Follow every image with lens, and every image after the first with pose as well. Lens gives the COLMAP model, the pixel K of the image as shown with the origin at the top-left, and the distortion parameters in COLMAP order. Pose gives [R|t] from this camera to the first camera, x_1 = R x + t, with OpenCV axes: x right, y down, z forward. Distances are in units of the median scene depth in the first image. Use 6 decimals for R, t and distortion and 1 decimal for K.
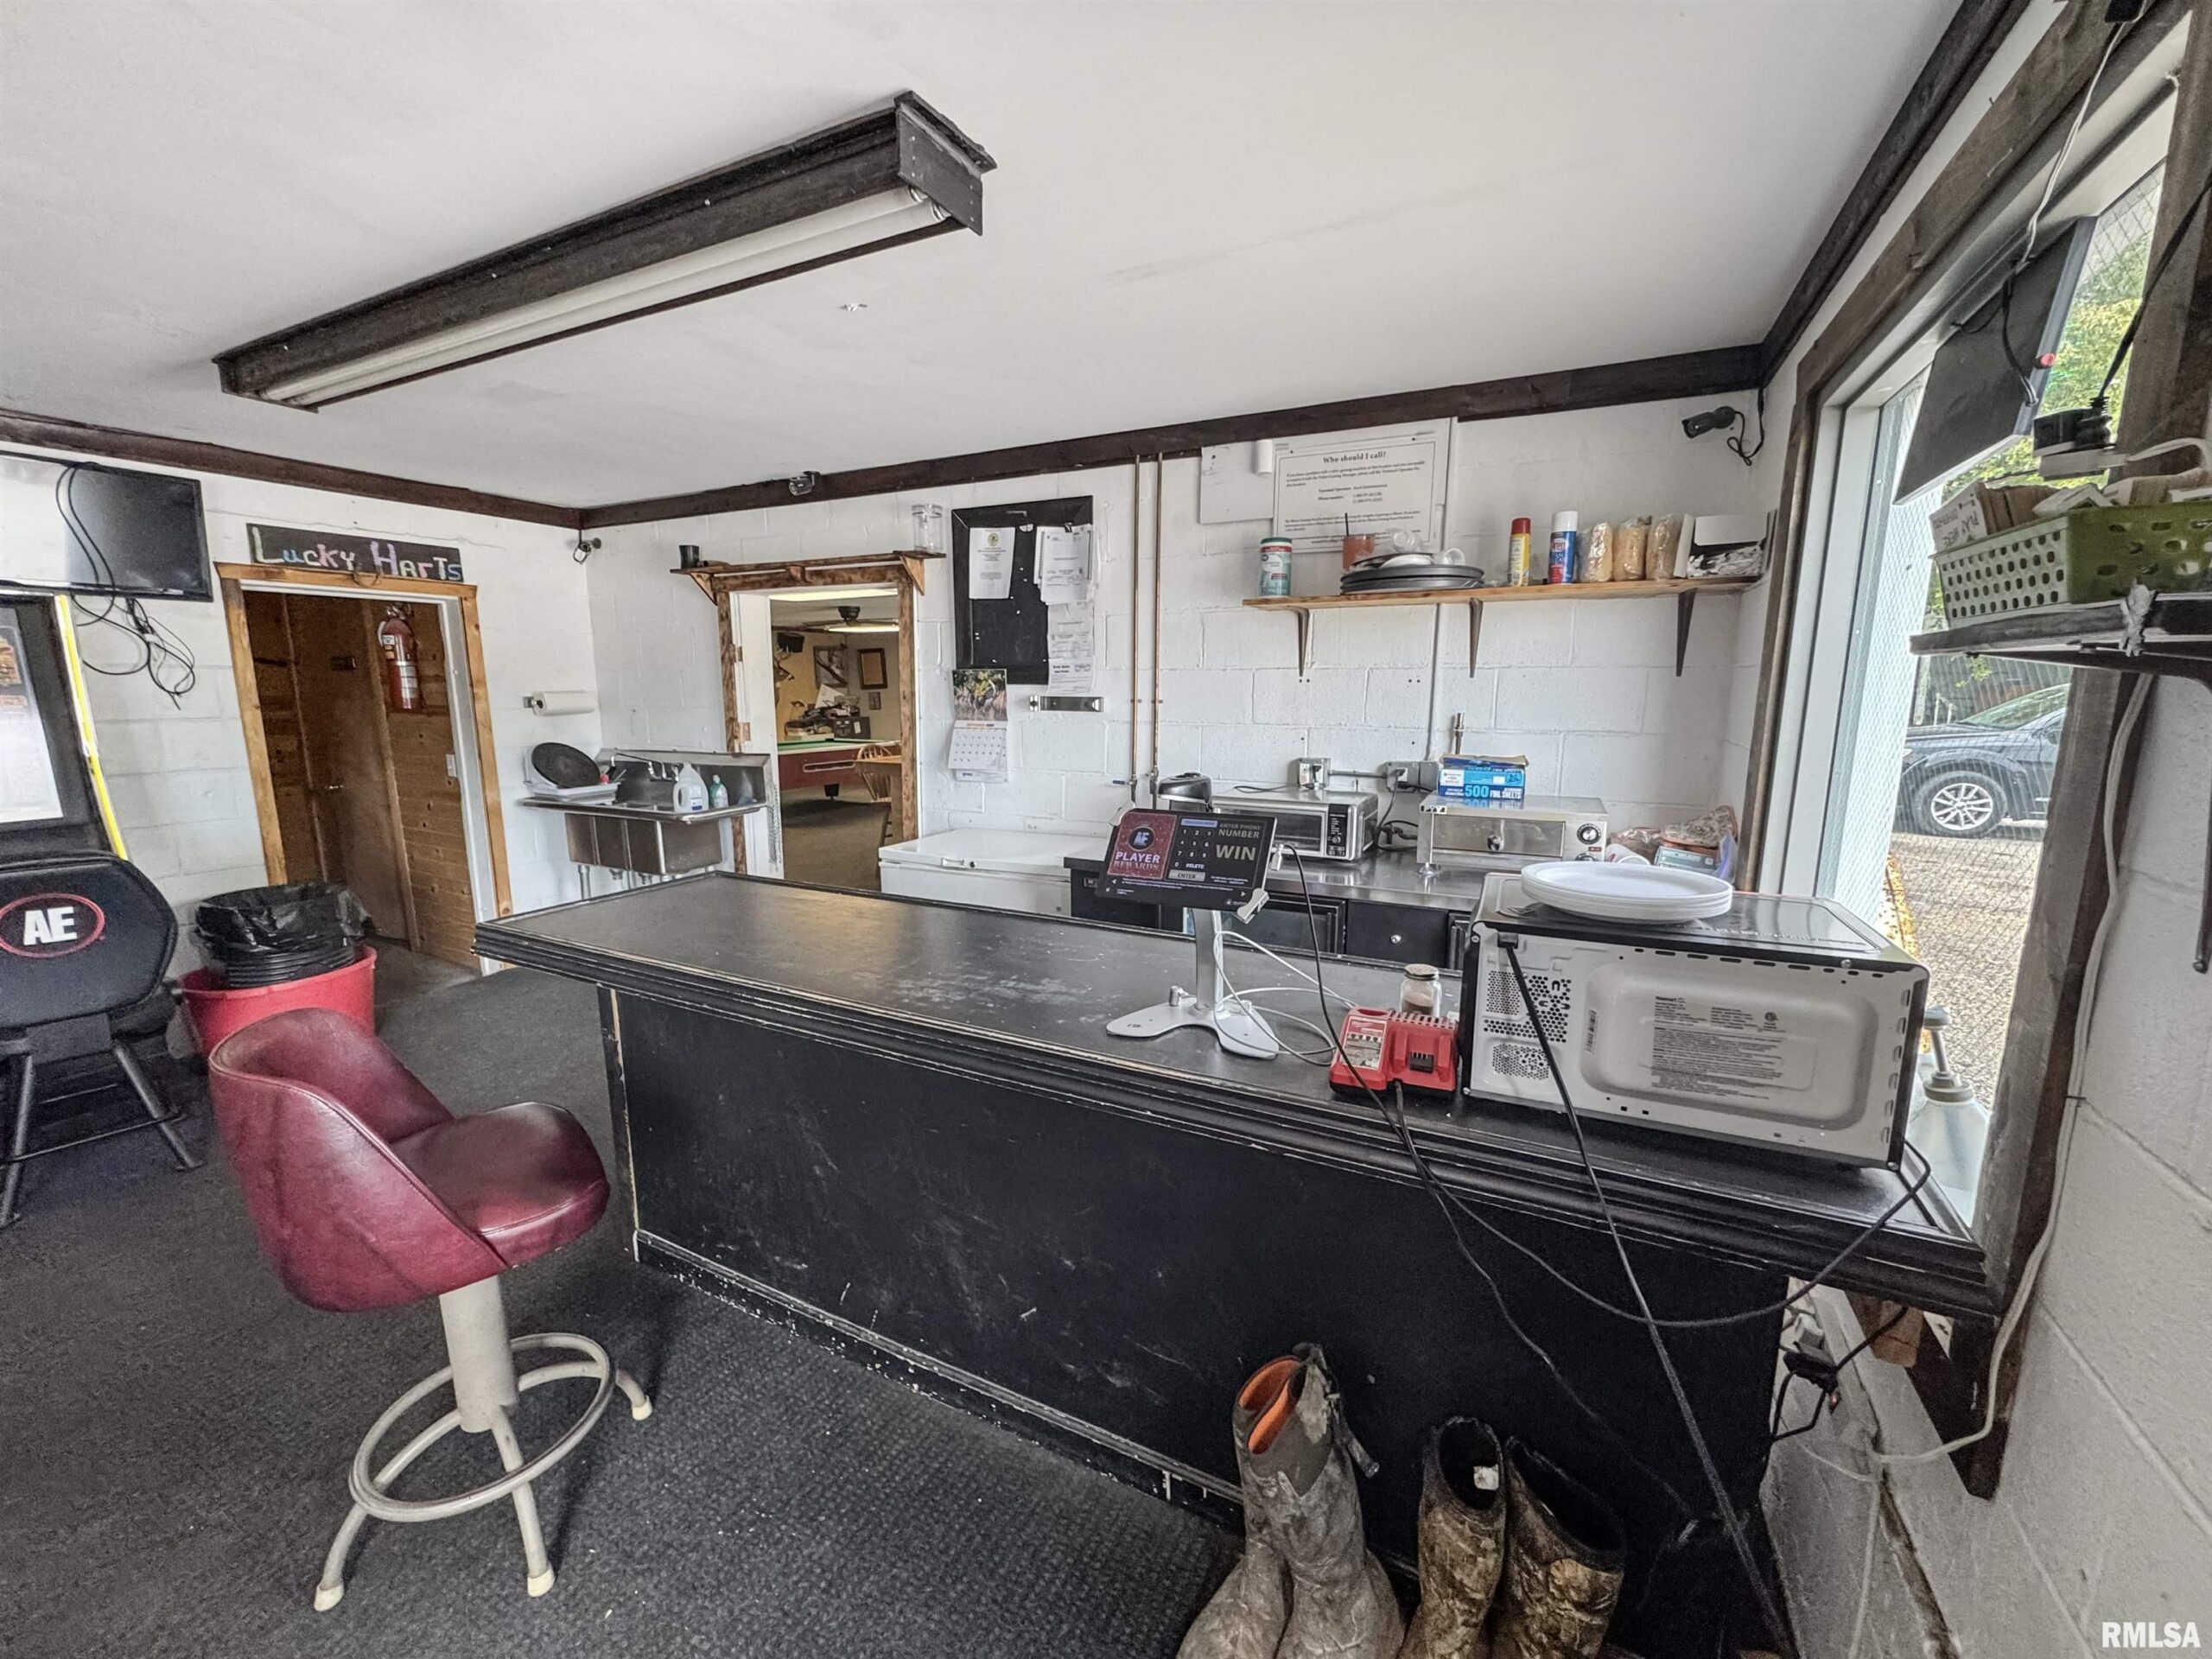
lens RADIAL K [[900.5, 0, 1101.2], [0, 900.5, 841.4], [0, 0, 1]] dist [-0.003158, -0.000742]
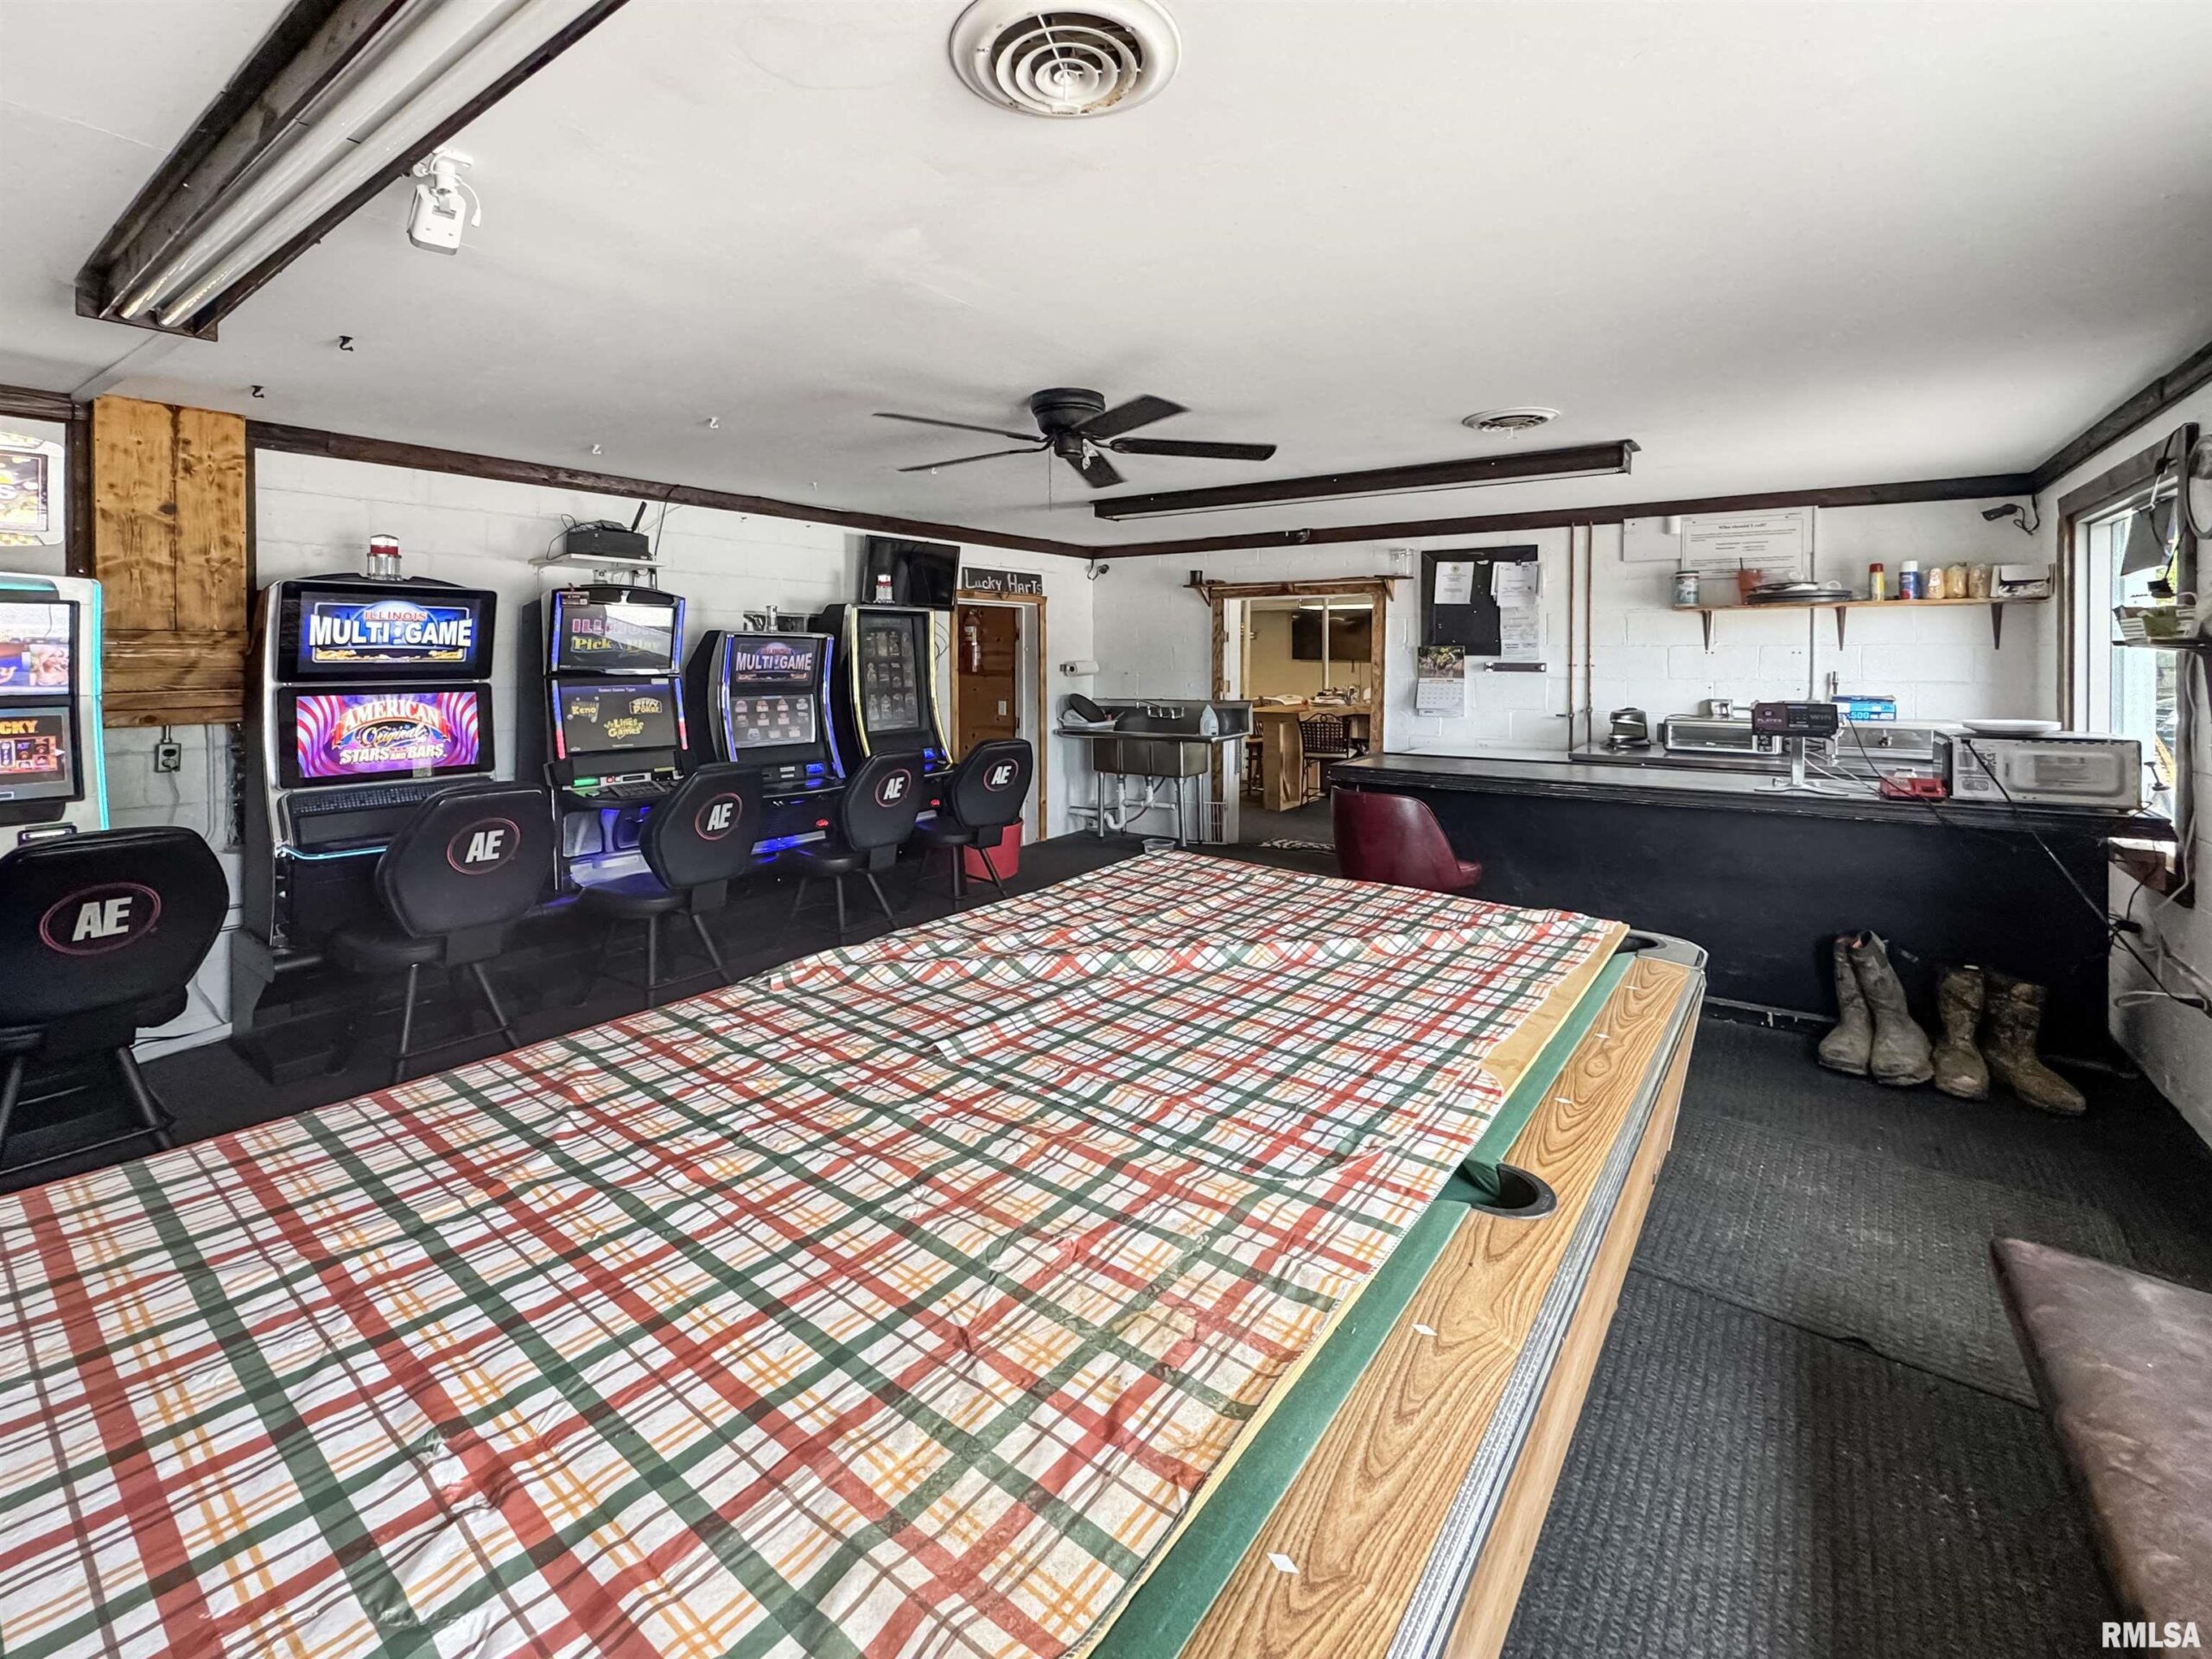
lens RADIAL K [[900.5, 0, 965.4], [0, 900.5, 662.3], [0, 0, 1]] dist [-0.003158, -0.000742]
pose [[0.967987, -0.001198, -0.250997, -0.603869], [-0.040299, 0.986274, -0.160123, 0.140257], [0.247743, 0.165112, 0.954652, -0.807731]]
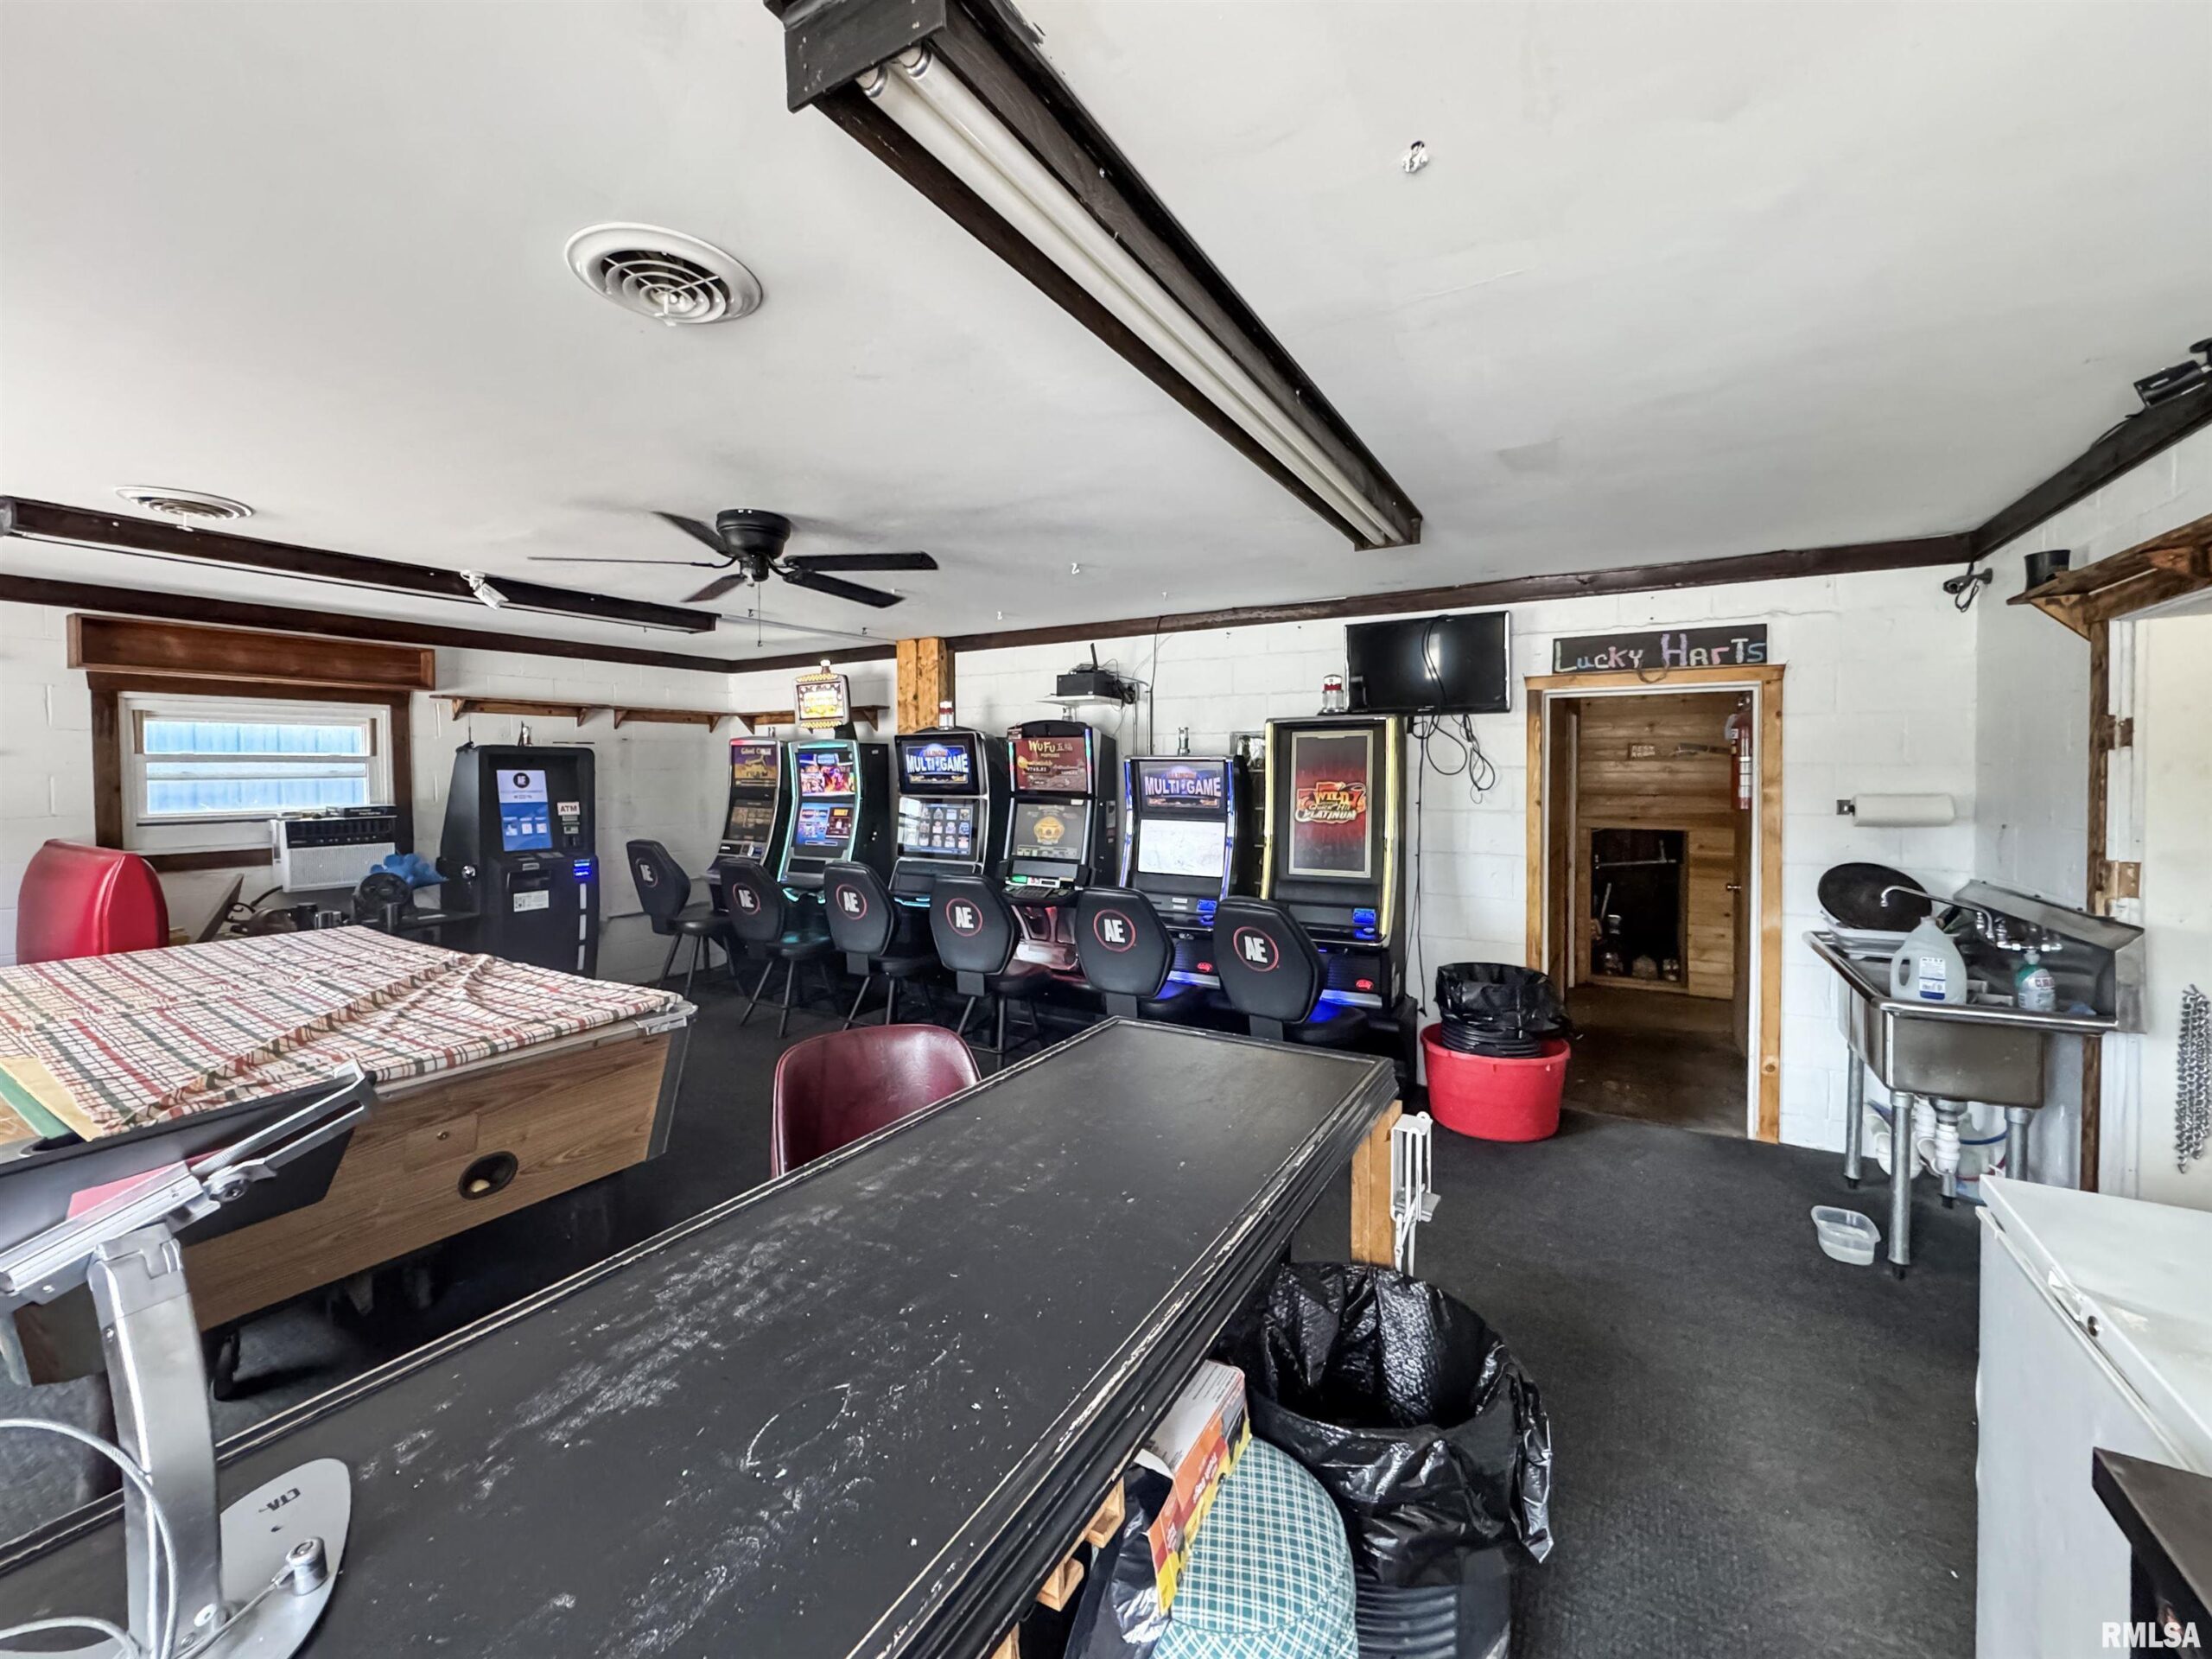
lens RADIAL K [[900.5, 0, 1095.9], [0, 900.5, 793.9], [0, 0, 1]] dist [-0.003158, -0.000742]
pose [[-0.064071, 0.021376, -0.997716, 0.226592], [-0.170685, 0.984804, 0.032061, -0.125170], [0.983240, 0.172349, -0.059449, 0.642376]]
